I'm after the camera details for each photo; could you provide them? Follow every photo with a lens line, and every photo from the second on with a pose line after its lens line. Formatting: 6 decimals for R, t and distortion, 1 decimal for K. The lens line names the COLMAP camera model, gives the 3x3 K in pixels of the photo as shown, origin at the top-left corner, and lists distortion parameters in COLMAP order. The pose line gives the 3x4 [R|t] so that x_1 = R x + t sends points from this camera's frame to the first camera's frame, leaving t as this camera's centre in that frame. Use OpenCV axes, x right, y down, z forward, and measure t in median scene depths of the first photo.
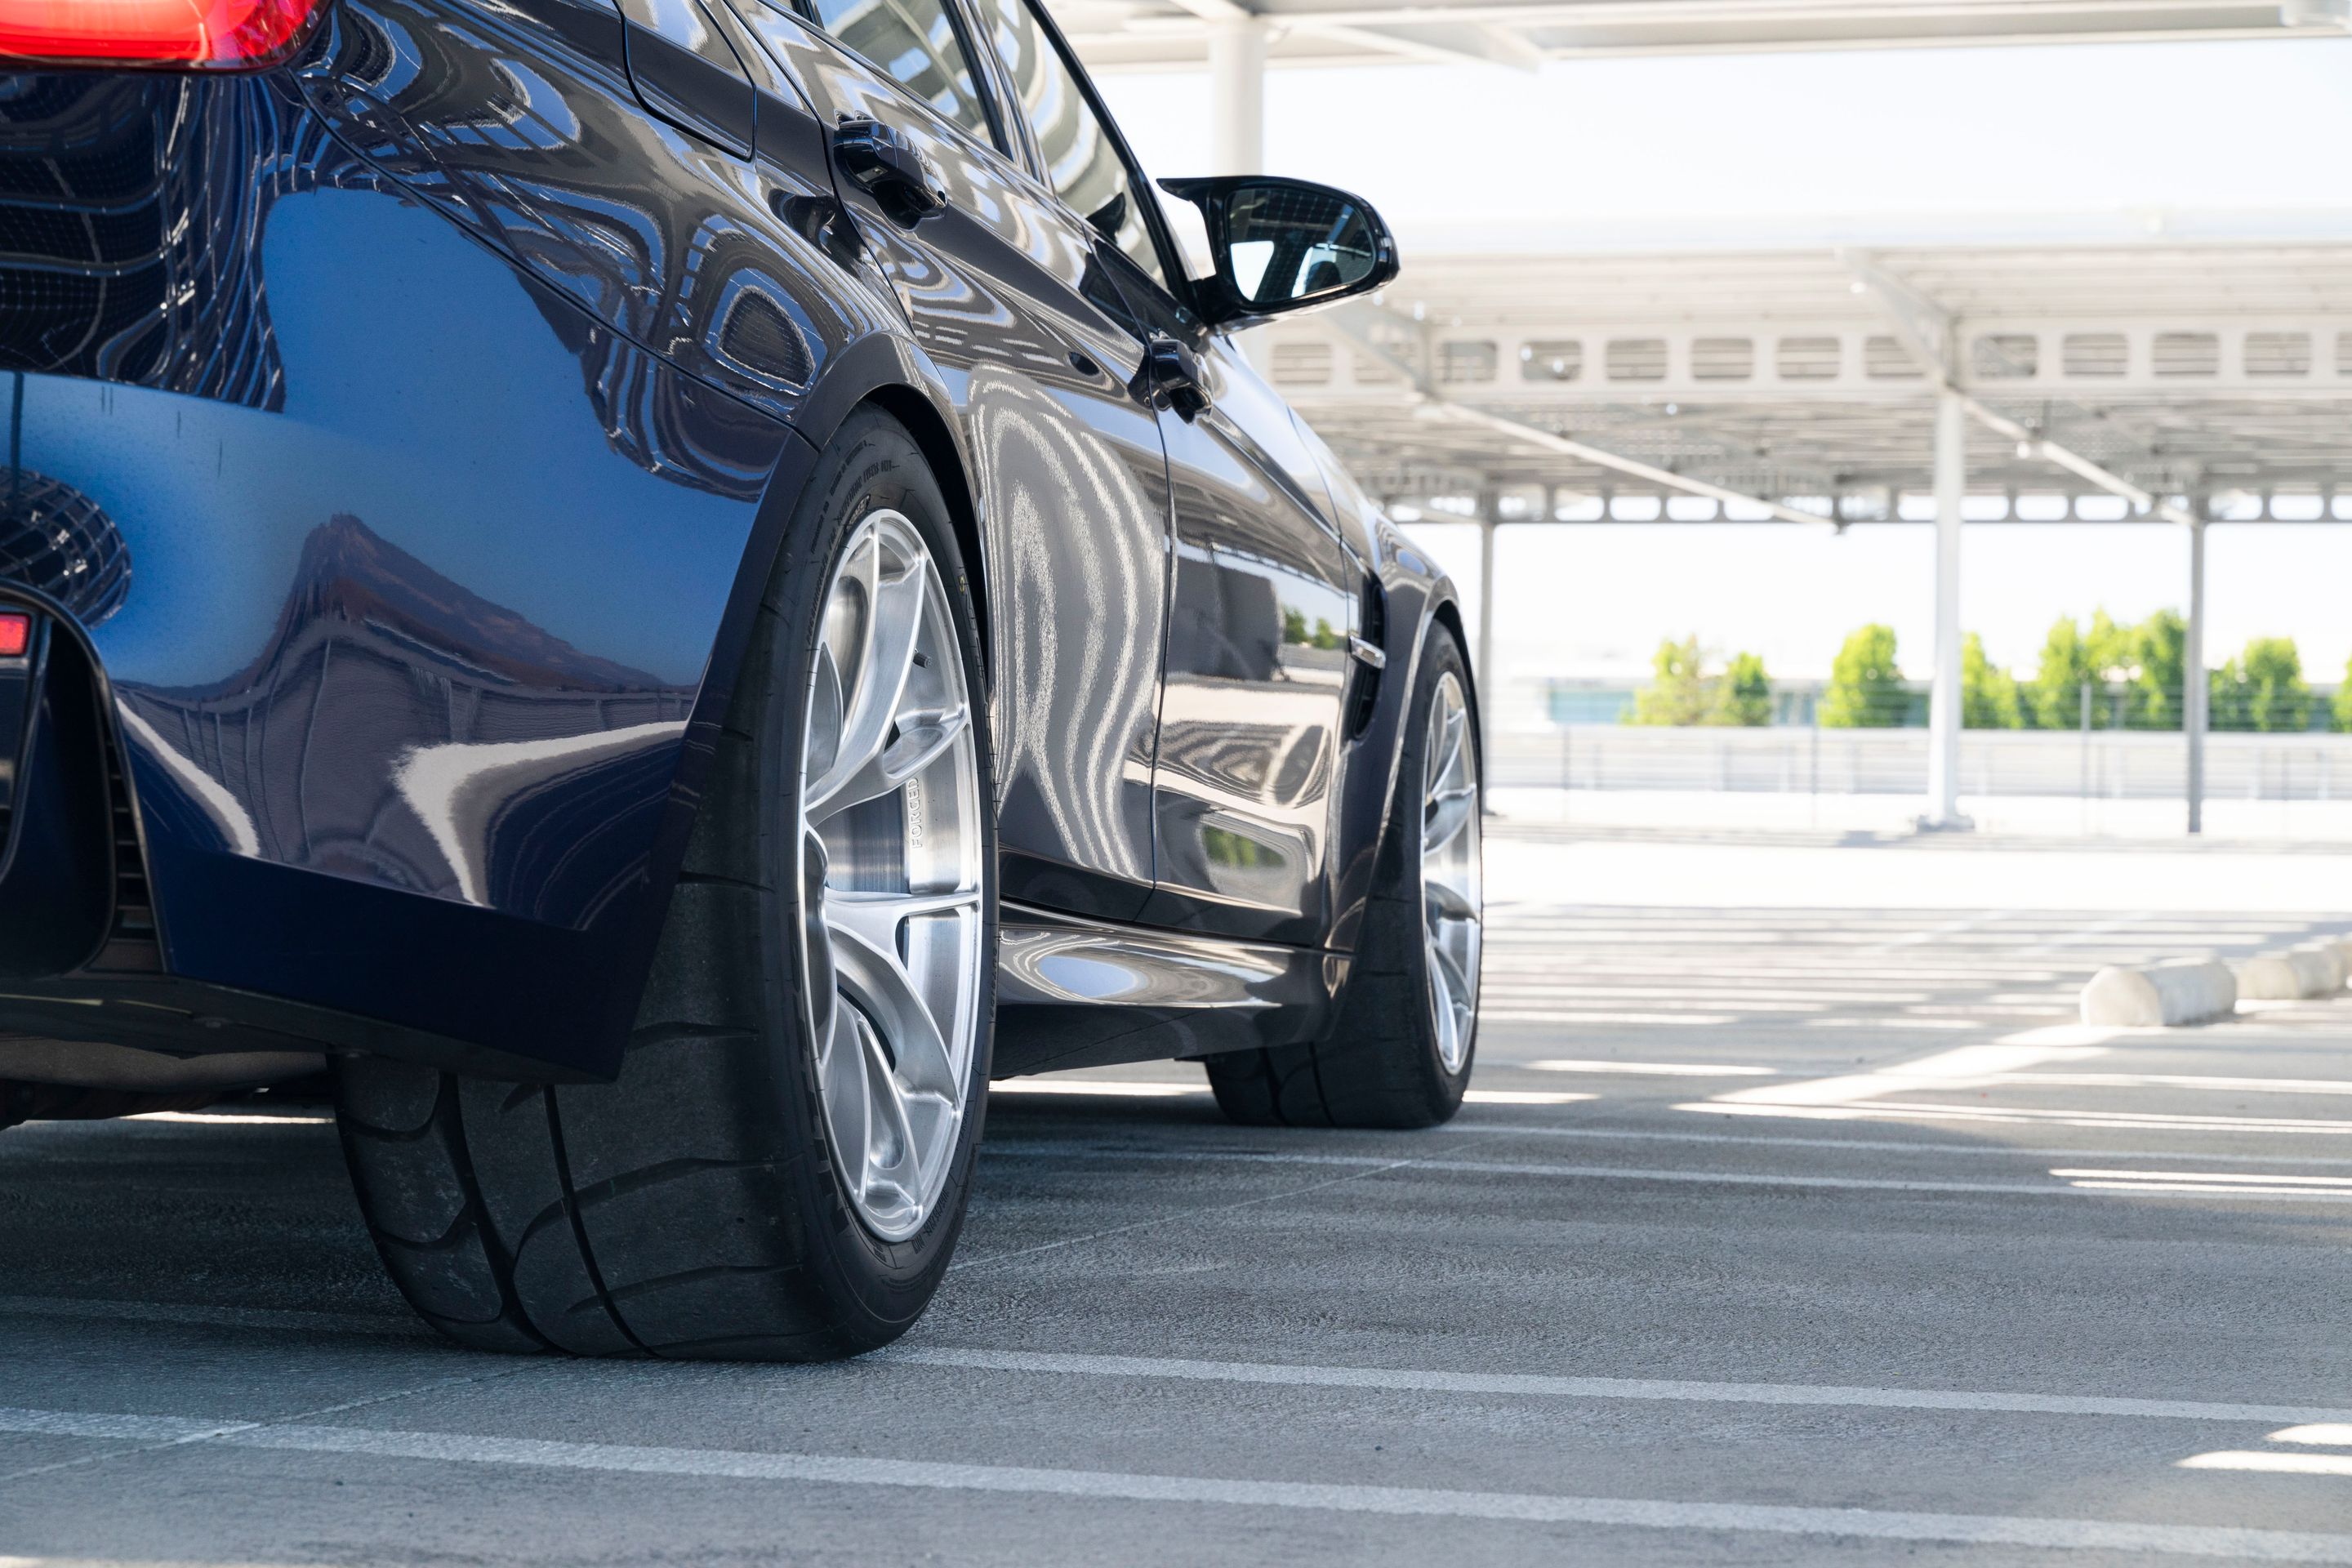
lens RADIAL K [[5077.7, 0, 1112.3], [0, 5077.7, 781.2], [0, 0, 1]] dist [-0.005562, 0.166946]
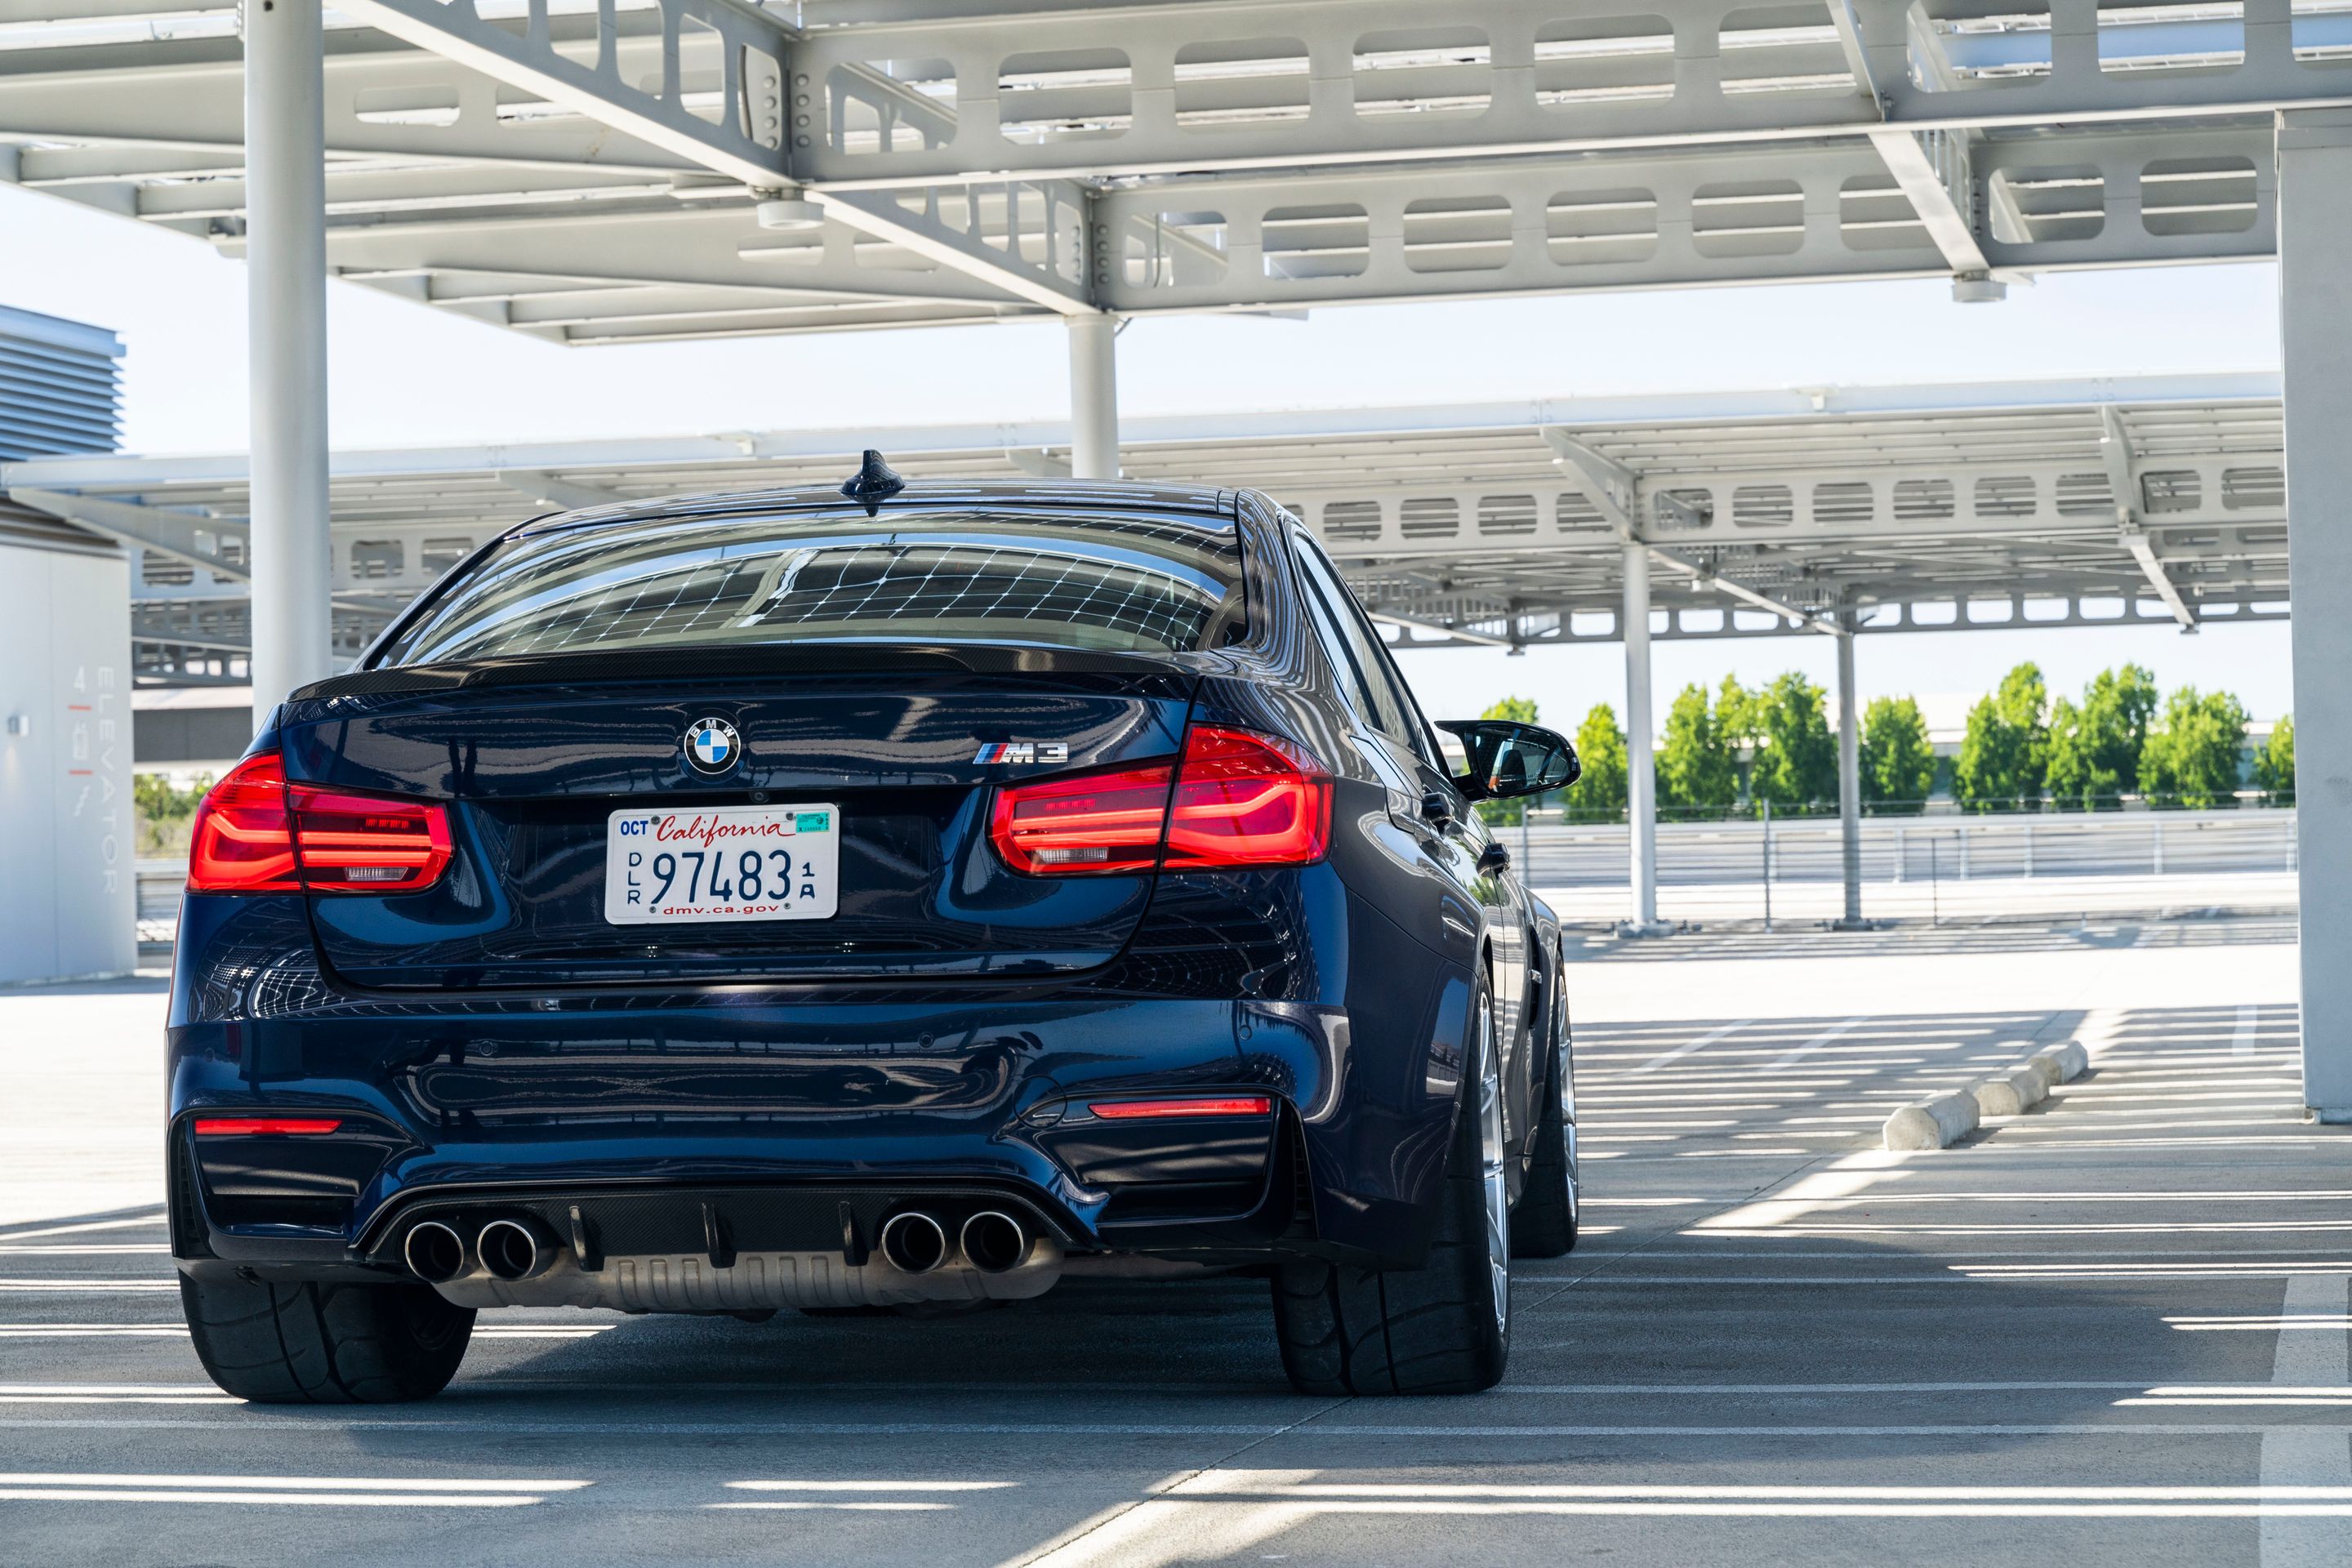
lens RADIAL K [[5077.7, 0, 1112.3], [0, 5077.7, 781.2], [0, 0, 1]] dist [-0.005562, 0.166946]
pose [[0.996725, -0.036998, 0.071911, -0.031338], [0.038309, 0.999122, -0.016935, -0.010075], [-0.071221, 0.019634, 0.997267, -0.100737]]
